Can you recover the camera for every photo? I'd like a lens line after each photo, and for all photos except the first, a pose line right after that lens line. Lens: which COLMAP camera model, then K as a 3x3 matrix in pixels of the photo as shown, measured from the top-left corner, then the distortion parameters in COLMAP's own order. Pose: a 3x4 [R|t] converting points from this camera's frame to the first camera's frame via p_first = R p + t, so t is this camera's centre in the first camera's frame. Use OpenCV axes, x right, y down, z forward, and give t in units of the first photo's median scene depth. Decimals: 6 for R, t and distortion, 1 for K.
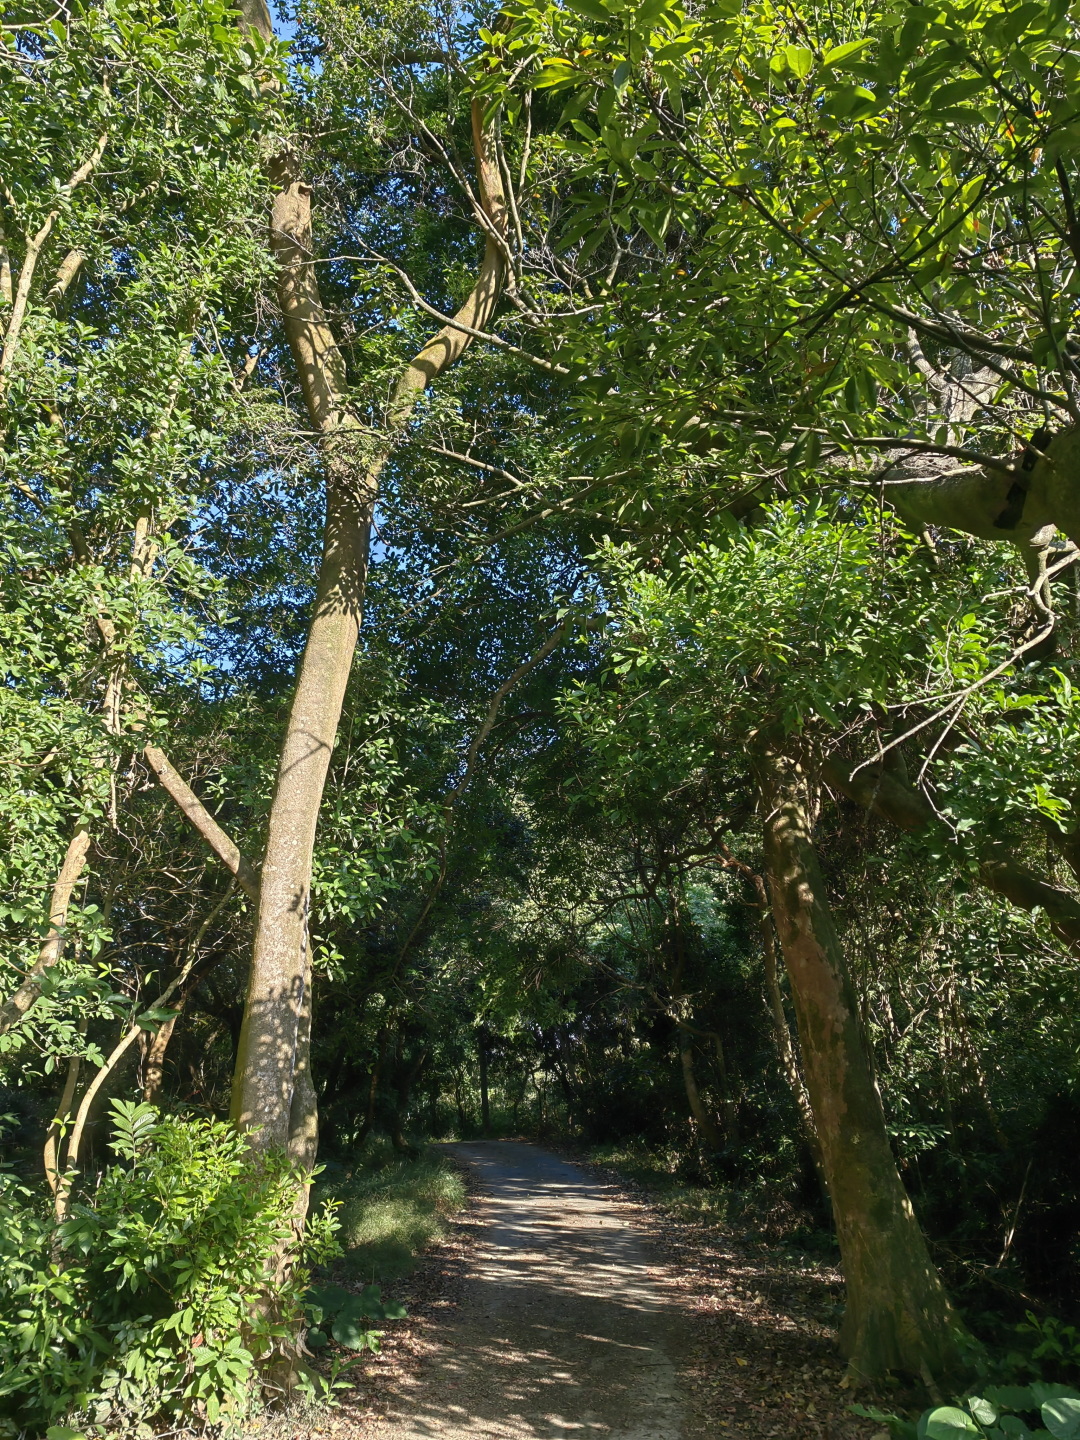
lens RADIAL K [[1125.6, 0, 544.7], [0, 1125.6, 722.1], [0, 0, 1]] dist [0.002927, -0.001558]
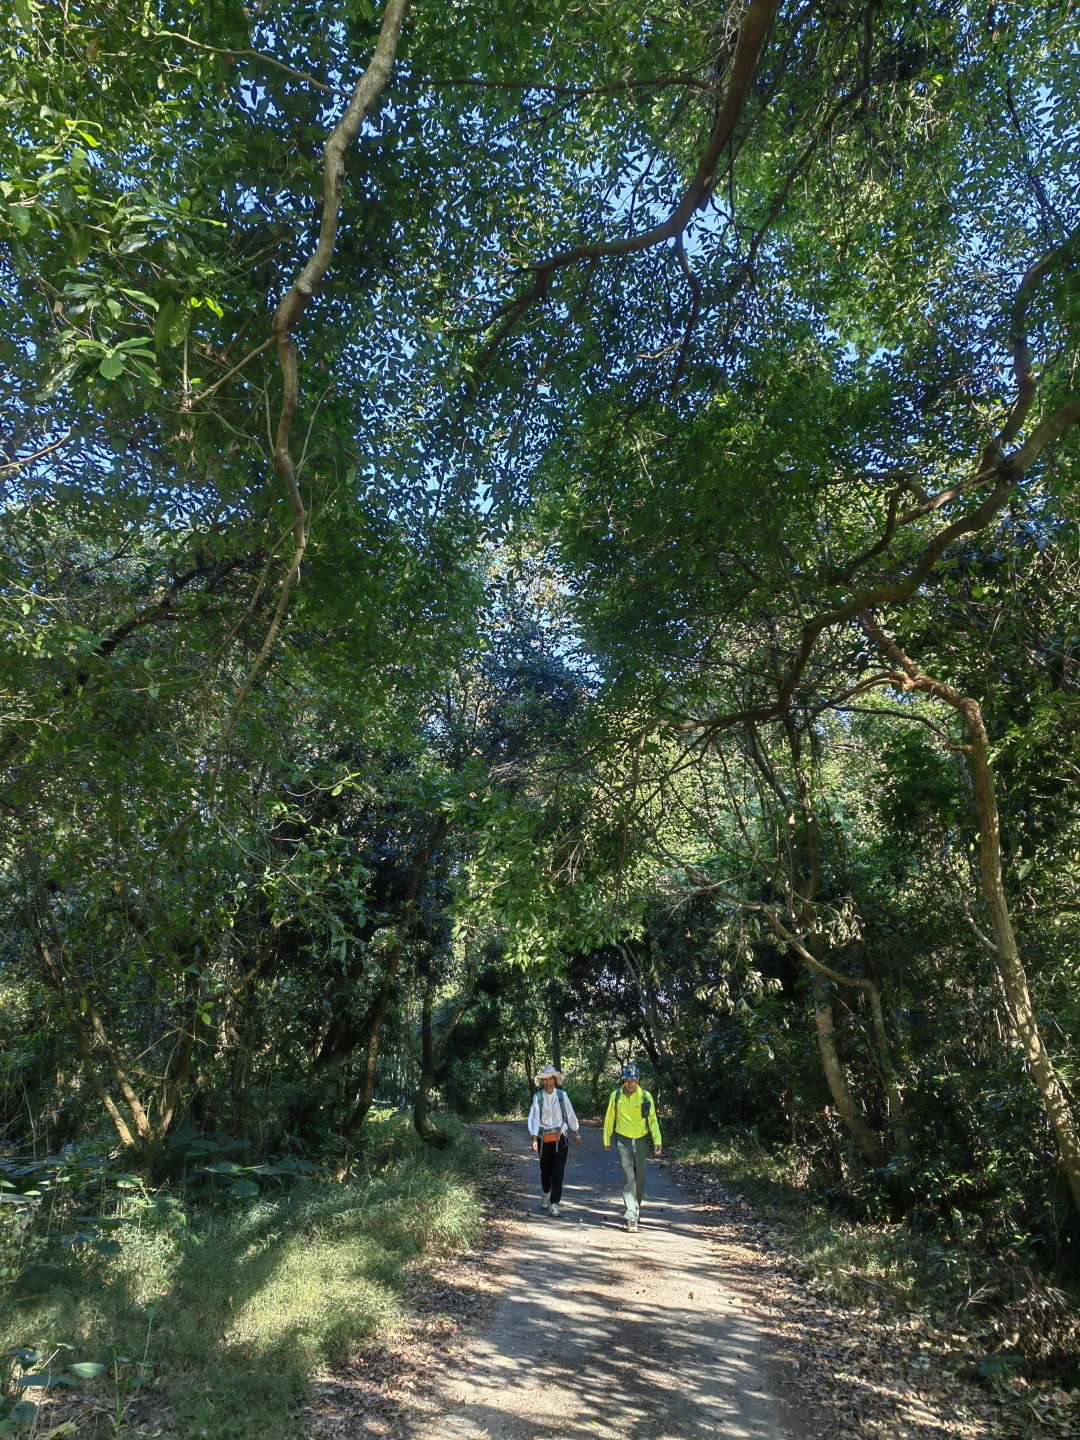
lens RADIAL K [[1125.6, 0, 535.5], [0, 1125.6, 716.9], [0, 0, 1]] dist [0.002927, -0.001558]
pose [[0.995735, -0.005184, -0.092116, 0.023083], [0.007052, 0.999776, 0.019963, 0.128643], [0.091992, -0.020528, 0.995548, 0.398091]]
